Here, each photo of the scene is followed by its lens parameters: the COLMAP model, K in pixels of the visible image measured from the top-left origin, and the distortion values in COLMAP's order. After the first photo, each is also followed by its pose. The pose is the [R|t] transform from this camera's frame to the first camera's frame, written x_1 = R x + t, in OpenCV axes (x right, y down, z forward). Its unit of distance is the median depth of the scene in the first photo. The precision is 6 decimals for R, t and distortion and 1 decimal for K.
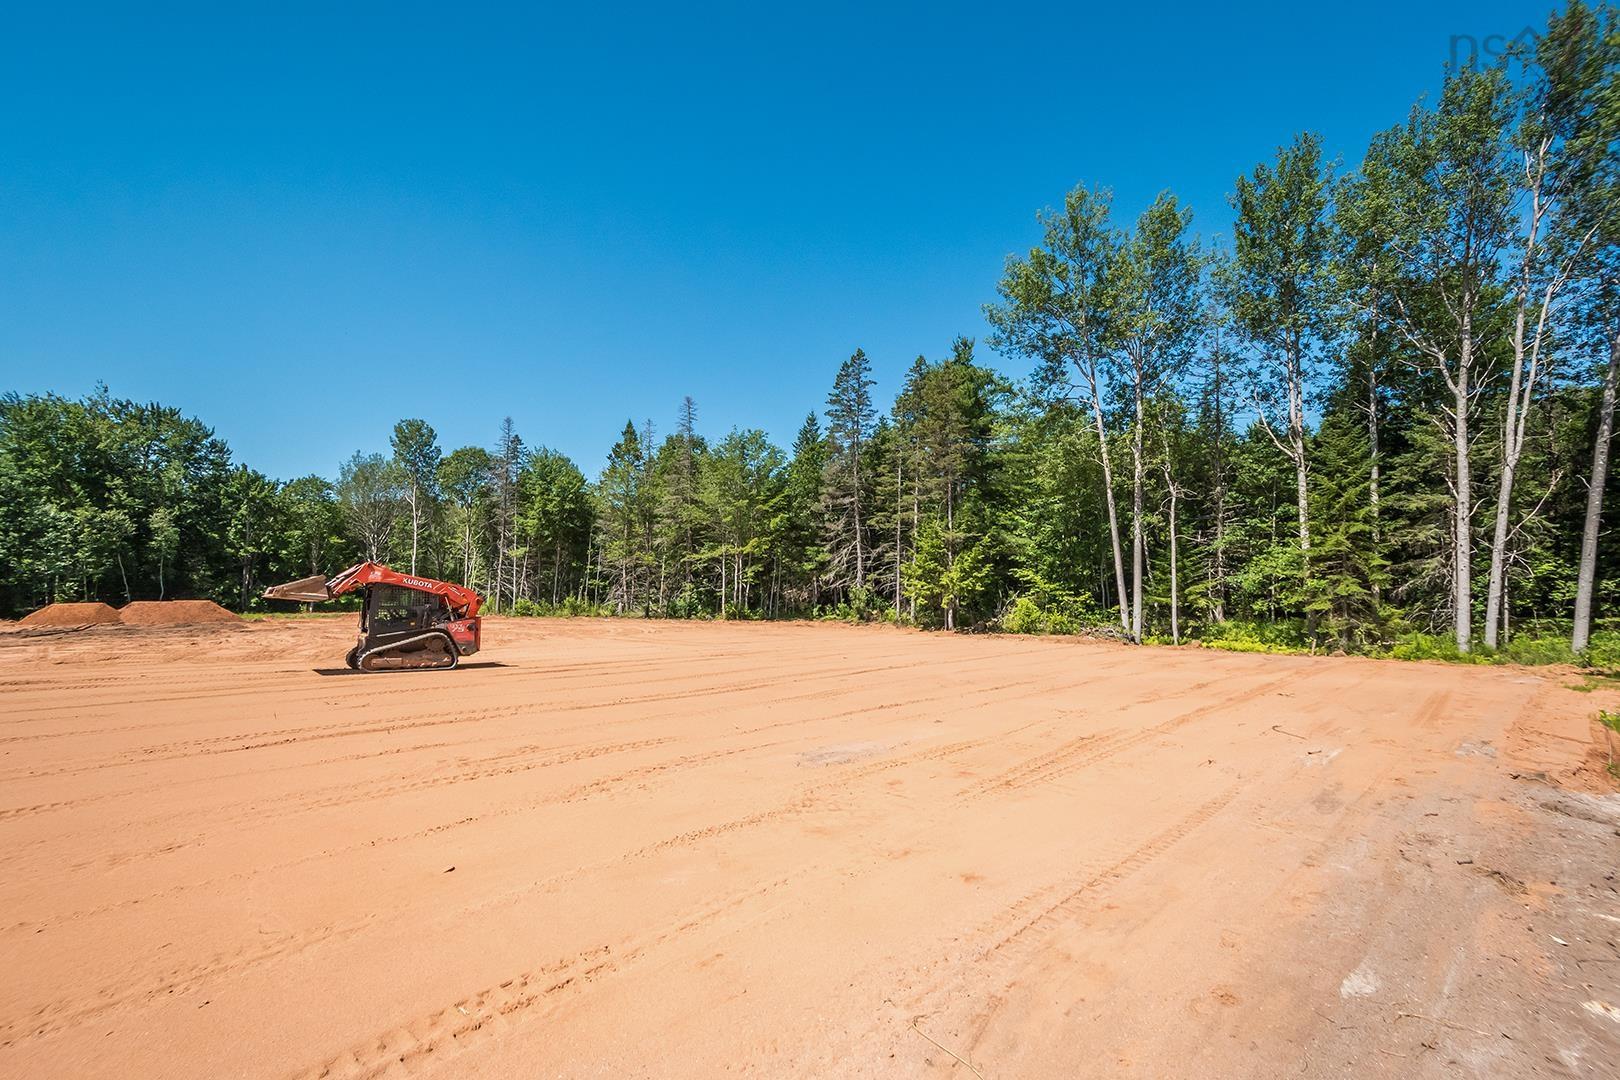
lens RADIAL K [[723.1, 0, 804.0], [0, 723.1, 586.5], [0, 0, 1]] dist [-0.028087, -0.000542]
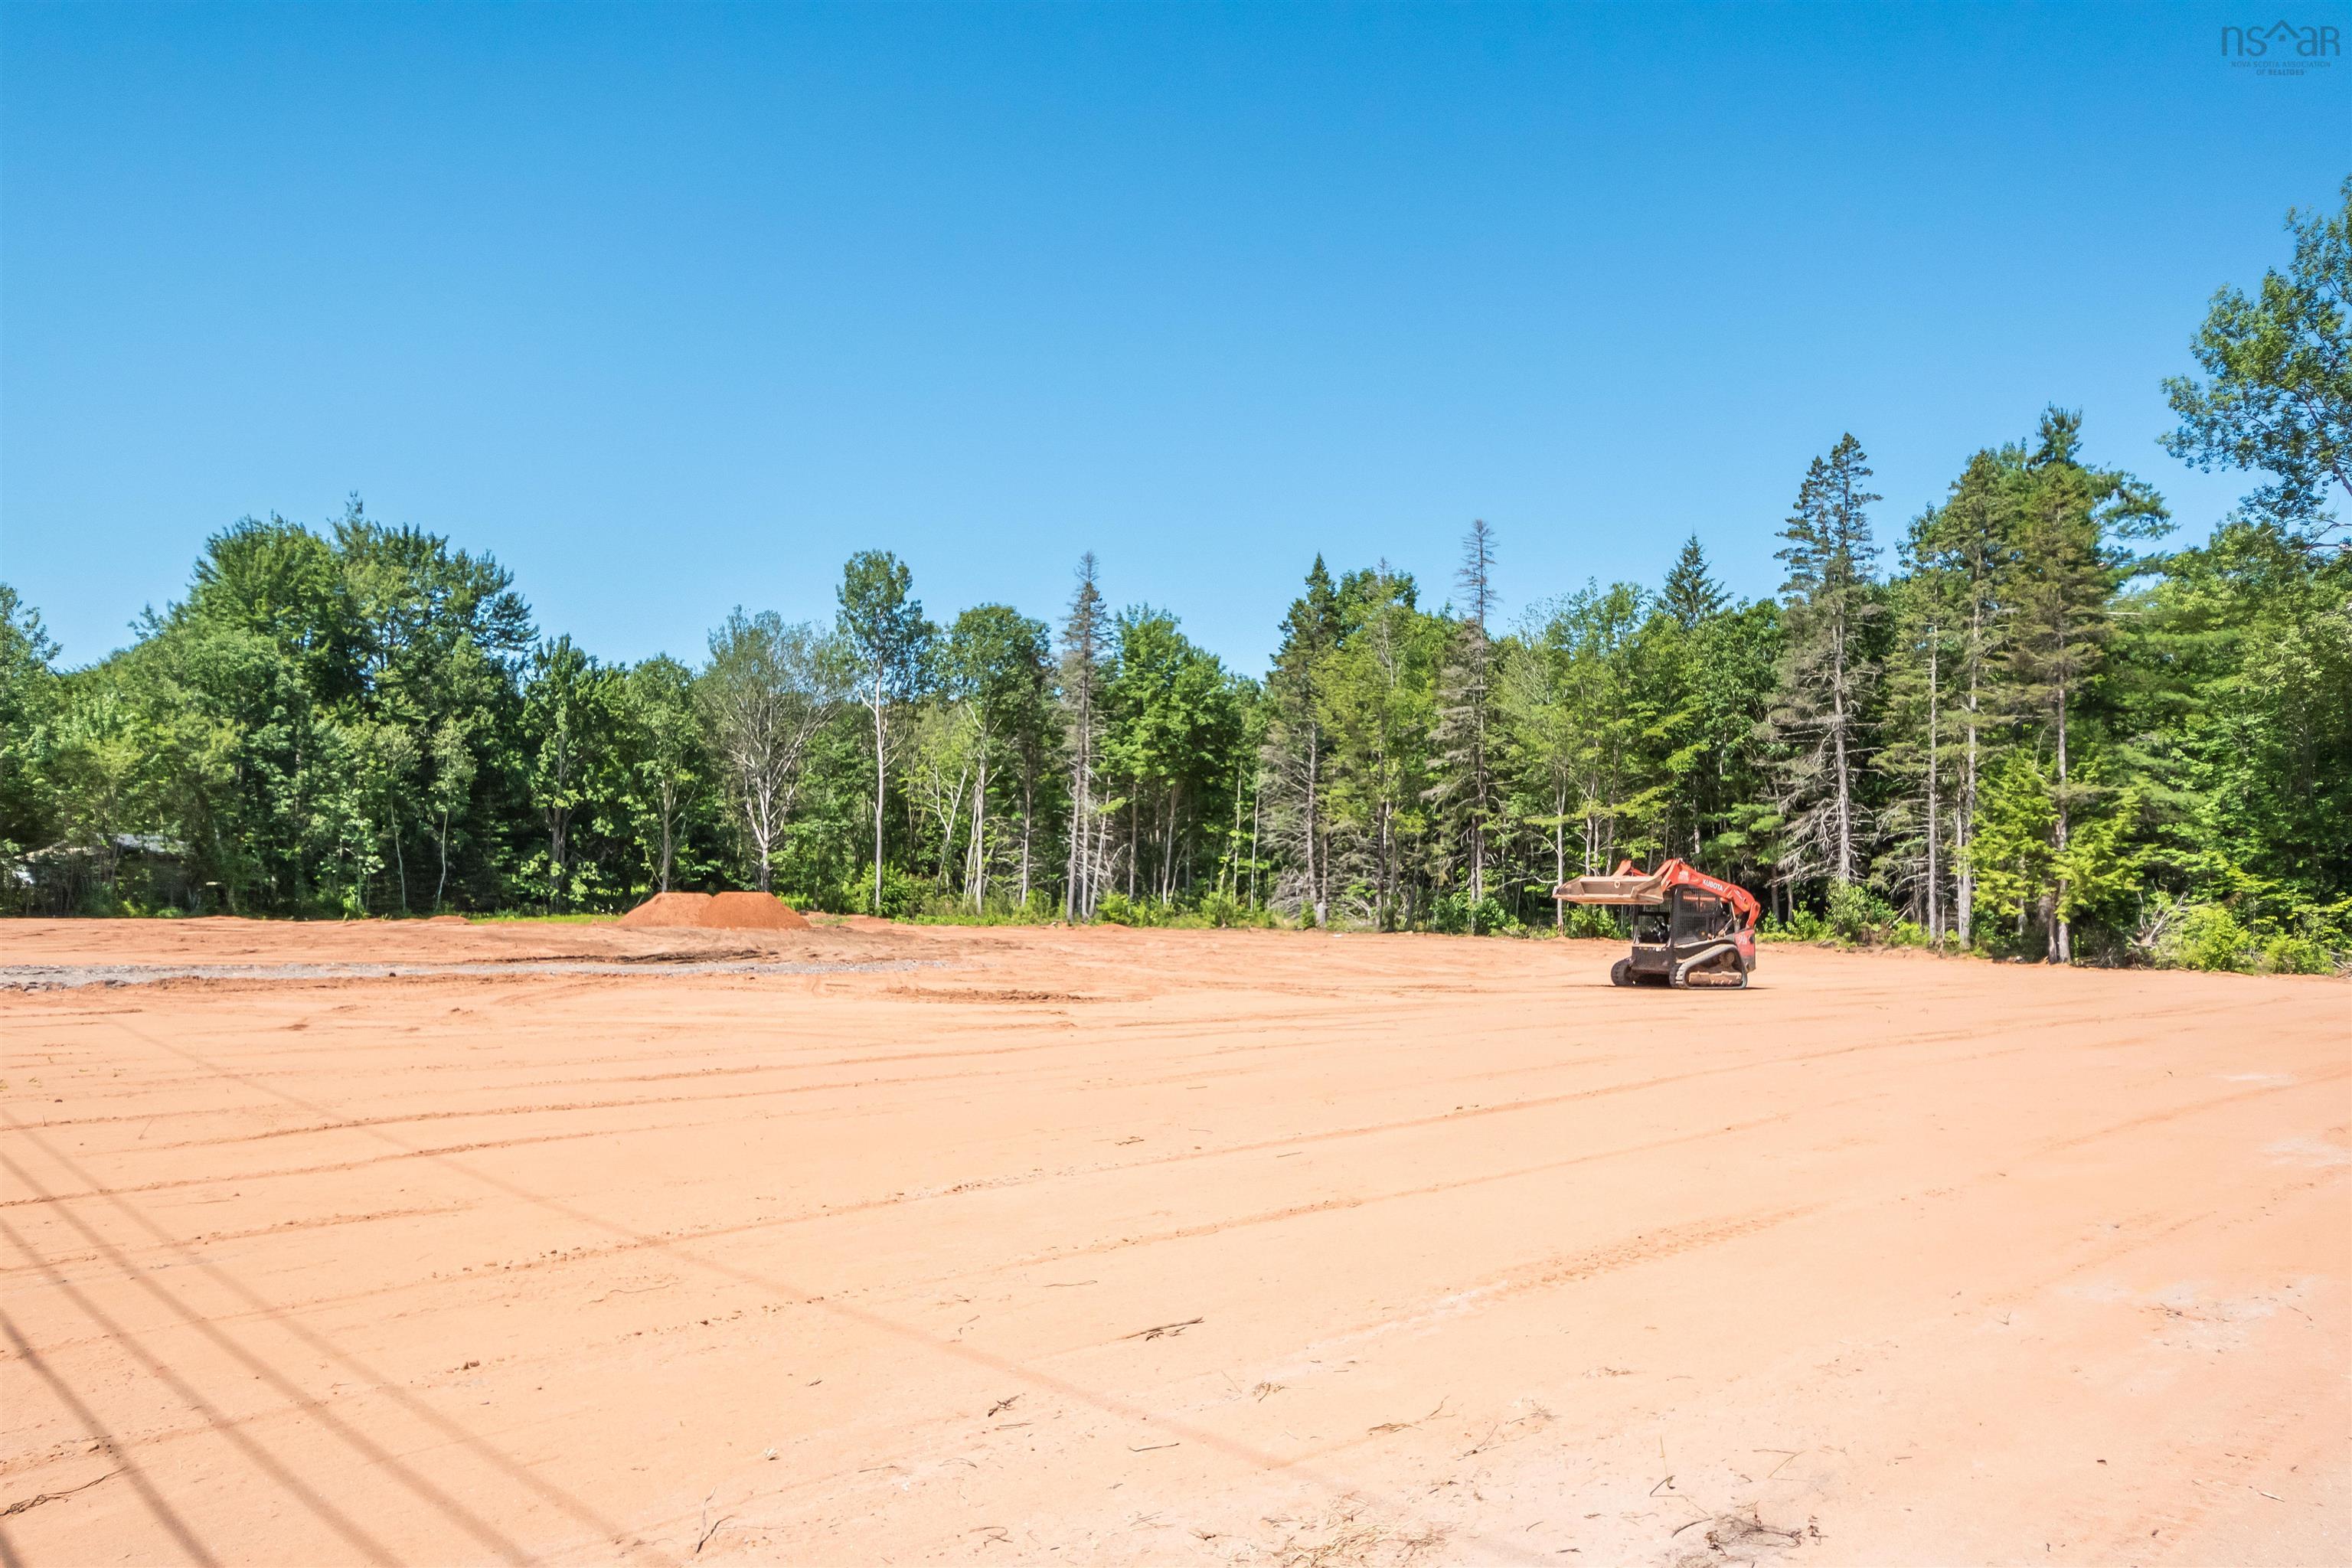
lens RADIAL K [[1627.2, 0, 1175.5], [0, 1627.2, 885.5], [0, 0, 1]] dist [-0.000339, -0.021754]
pose [[0.991369, 0.012270, -0.130525, -0.252822], [-0.010725, 0.999864, 0.012532, -0.005365], [0.130661, -0.011024, 0.991366, -0.256842]]
